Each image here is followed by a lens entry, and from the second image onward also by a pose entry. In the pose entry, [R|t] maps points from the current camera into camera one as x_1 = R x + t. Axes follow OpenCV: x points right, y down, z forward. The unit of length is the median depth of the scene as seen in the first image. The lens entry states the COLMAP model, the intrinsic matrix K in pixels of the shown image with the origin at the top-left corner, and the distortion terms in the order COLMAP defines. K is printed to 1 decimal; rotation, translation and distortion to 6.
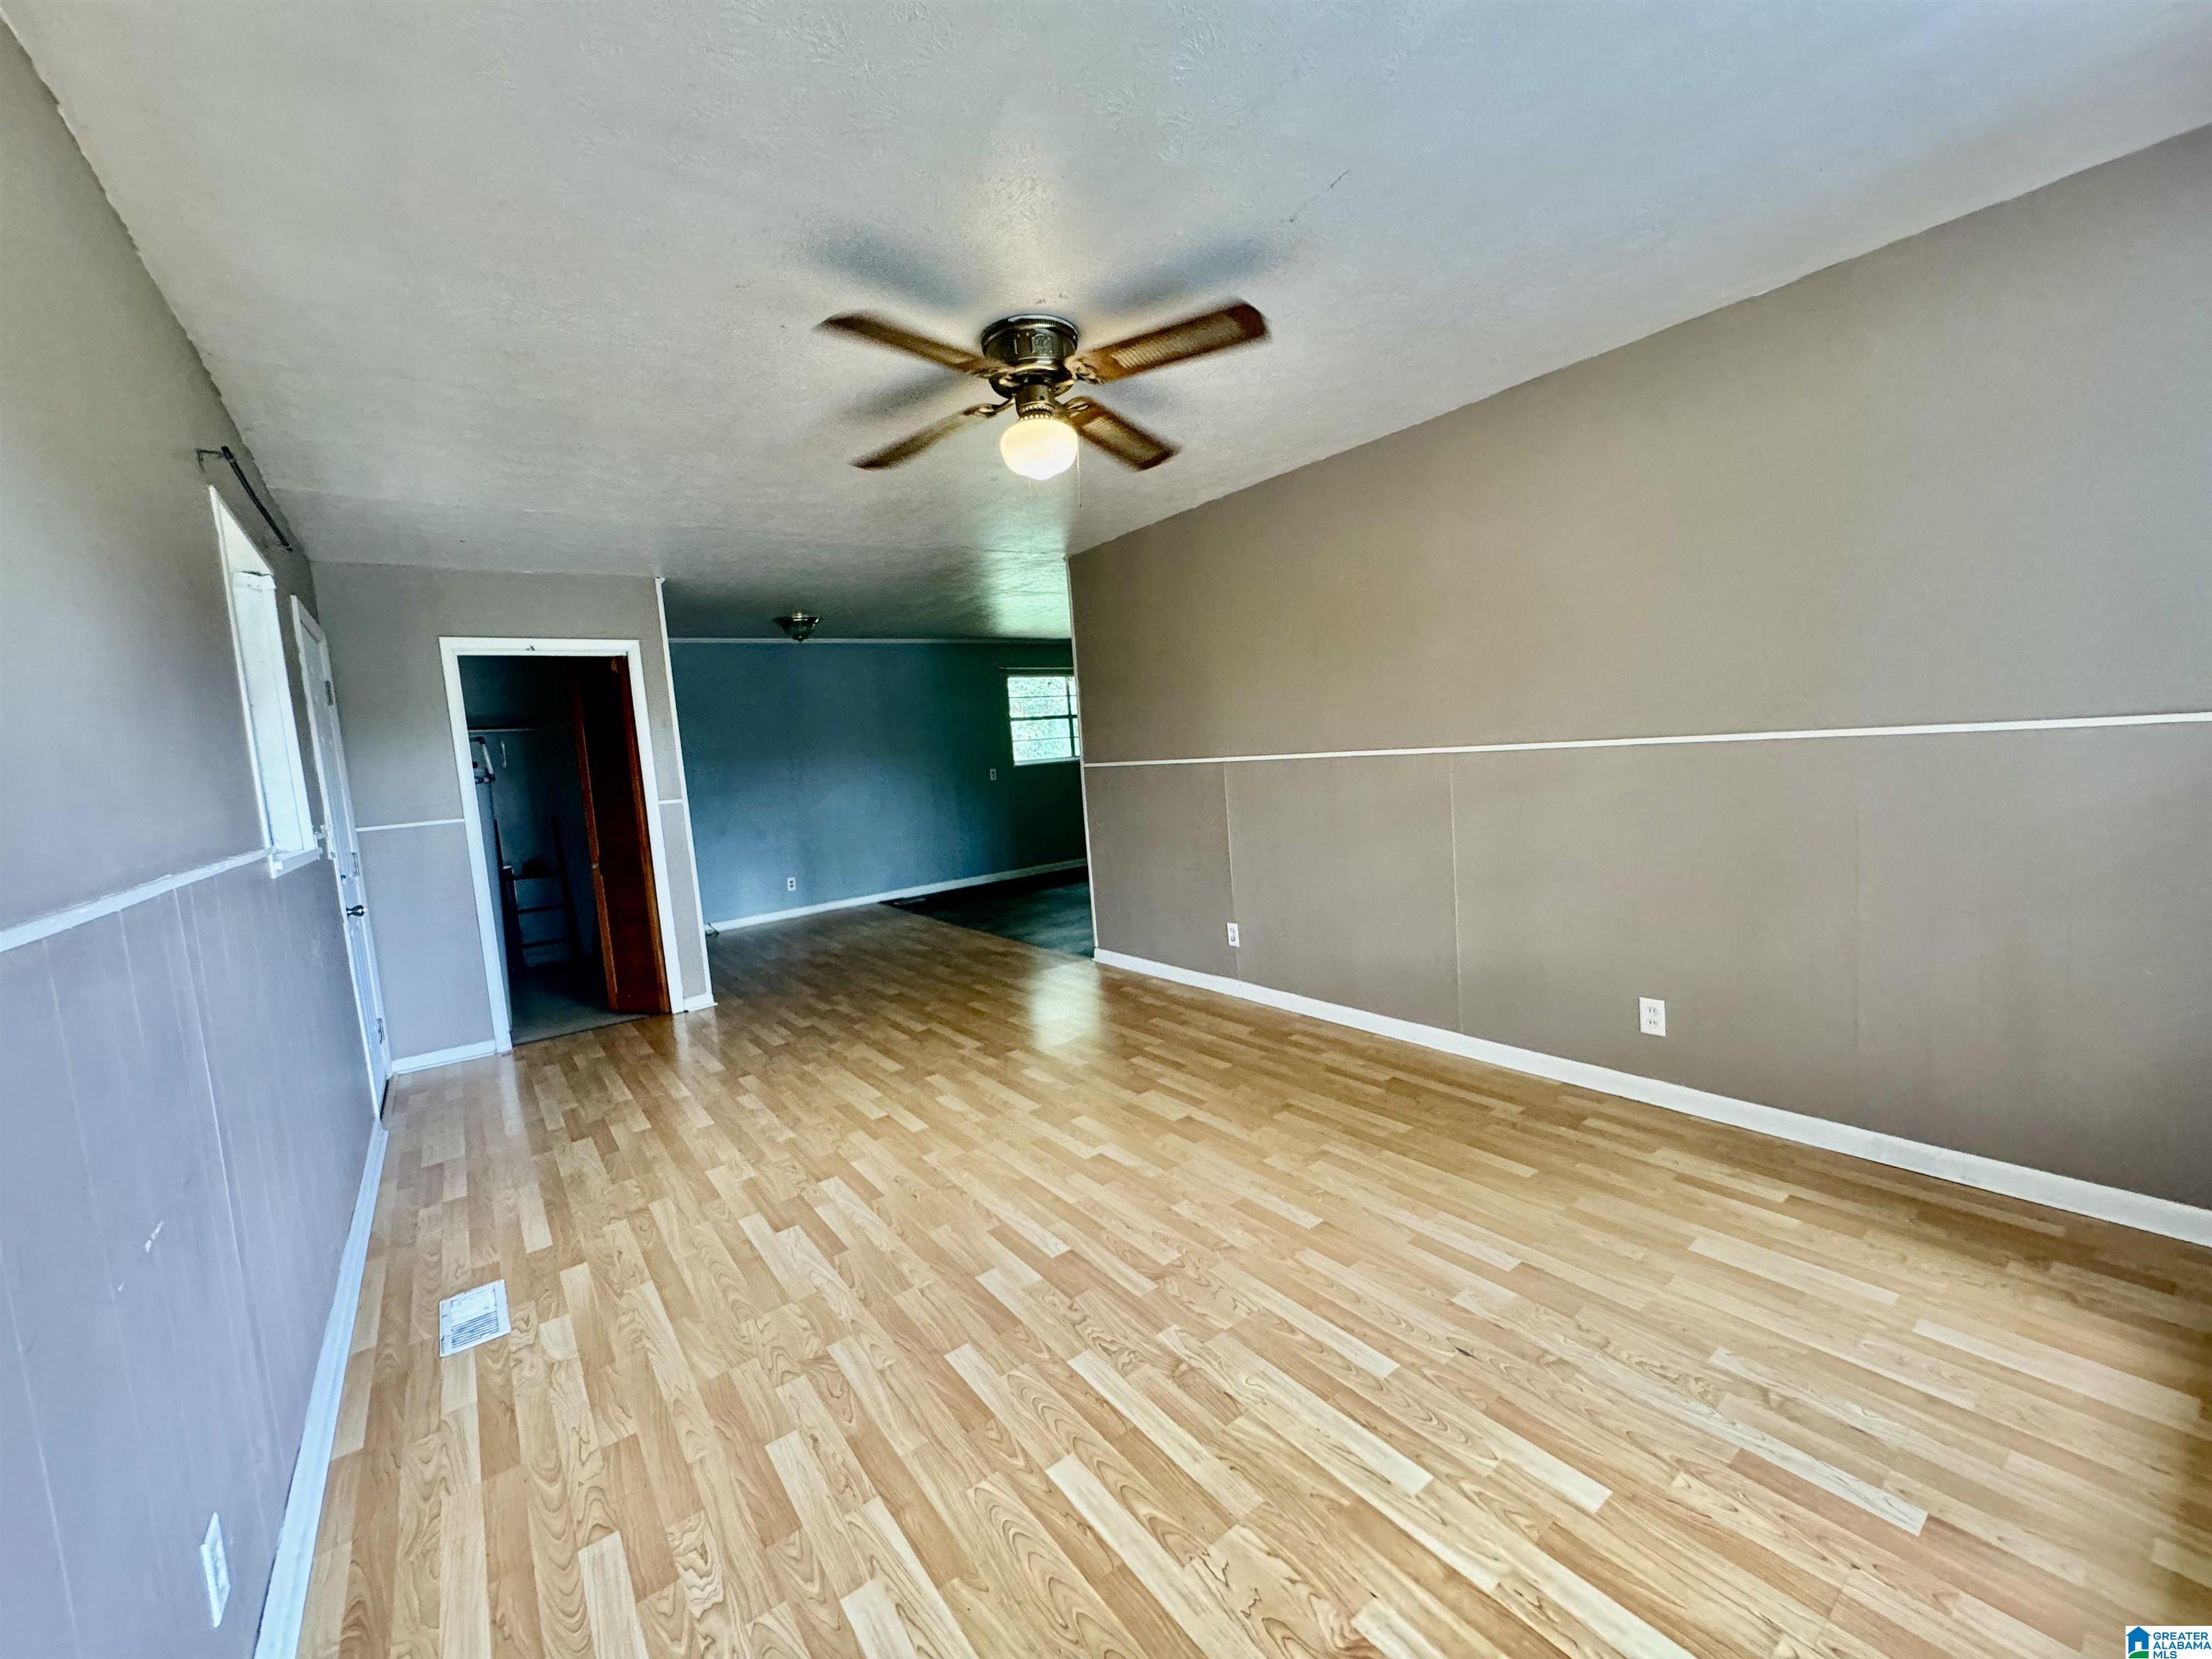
lens RADIAL K [[891.3, 0, 1100.0], [0, 891.3, 827.2], [0, 0, 1]] dist [-0.004954, 0.001166]
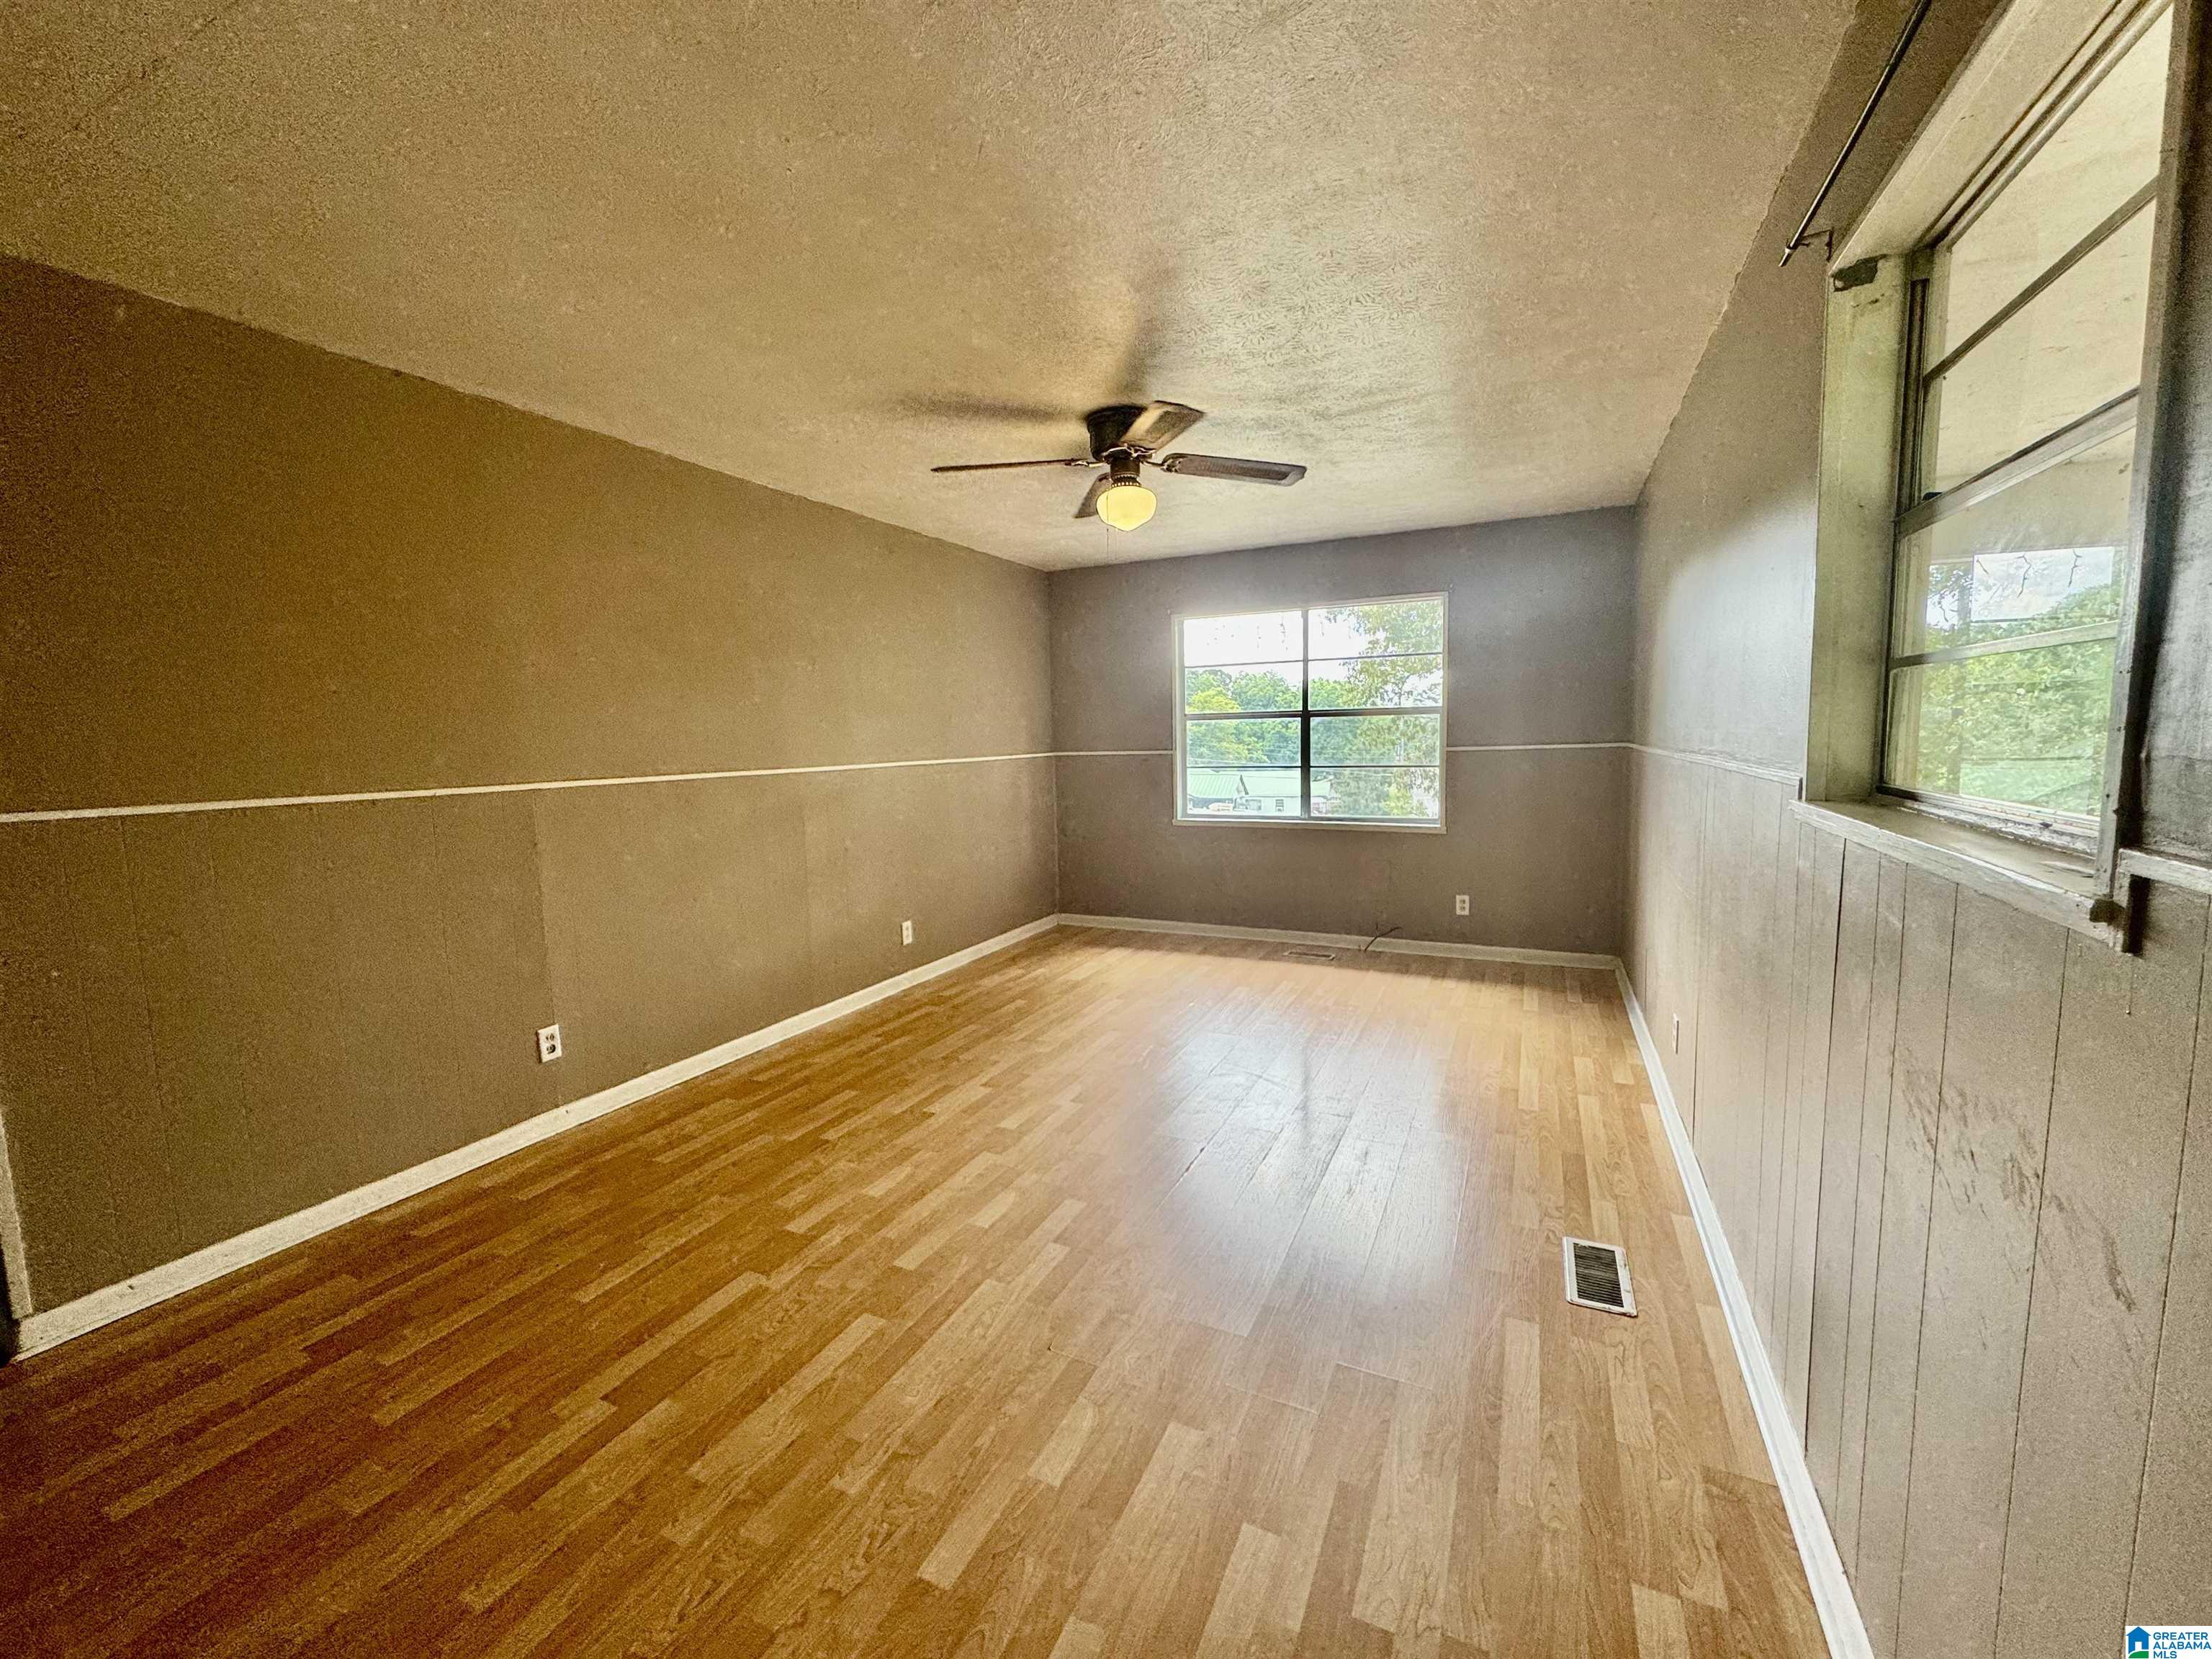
lens RADIAL K [[891.3, 0, 1105.7], [0, 891.3, 831.2], [0, 0, 1]] dist [-0.004954, 0.001166]
pose [[-0.465555, -0.009887, 0.884964, -0.853249], [0.139312, 0.986653, 0.084311, -0.050050], [-0.873986, 0.162537, -0.457964, 1.196586]]
